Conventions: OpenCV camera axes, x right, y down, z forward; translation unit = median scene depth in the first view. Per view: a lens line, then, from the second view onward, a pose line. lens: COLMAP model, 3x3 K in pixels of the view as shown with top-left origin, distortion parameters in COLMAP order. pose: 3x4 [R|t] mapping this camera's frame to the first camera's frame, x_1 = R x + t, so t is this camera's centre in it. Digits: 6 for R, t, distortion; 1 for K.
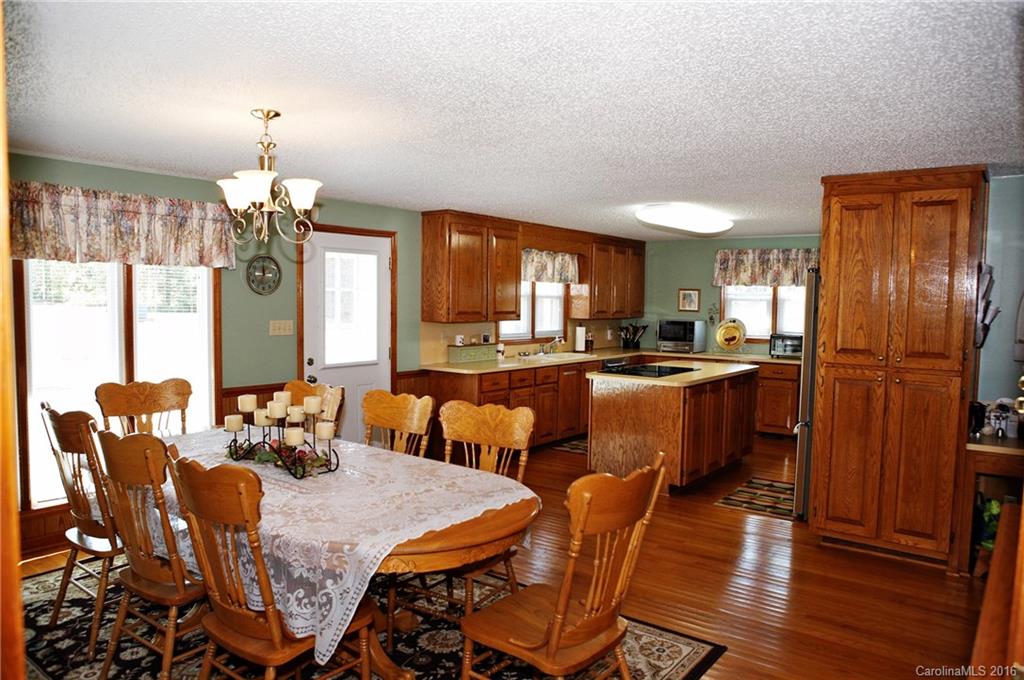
lens RADIAL K [[703.5, 0, 511.8], [0, 703.5, 349.1], [0, 0, 1]] dist [-0.095202, 0.063349]
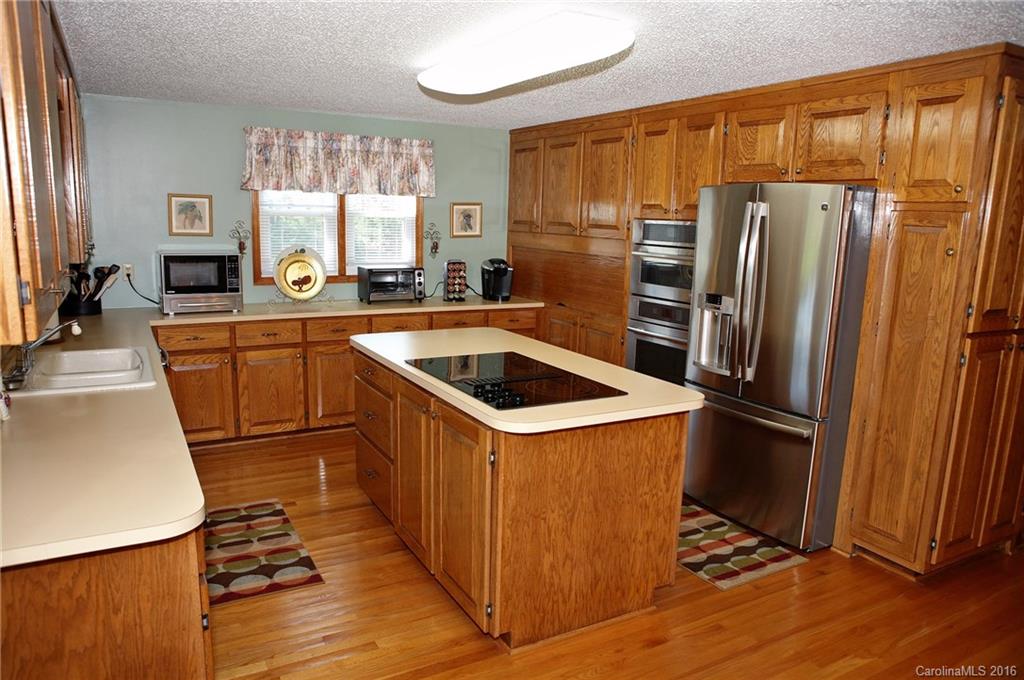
lens RADIAL K [[703.5, 0, 511.8], [0, 703.5, 349.1], [0, 0, 1]] dist [-0.095202, 0.063349]
pose [[0.398242, -0.171923, 0.901025, -0.168935], [0.045759, 0.984779, 0.167679, -0.049657], [-0.916138, -0.025547, 0.400047, 0.598360]]
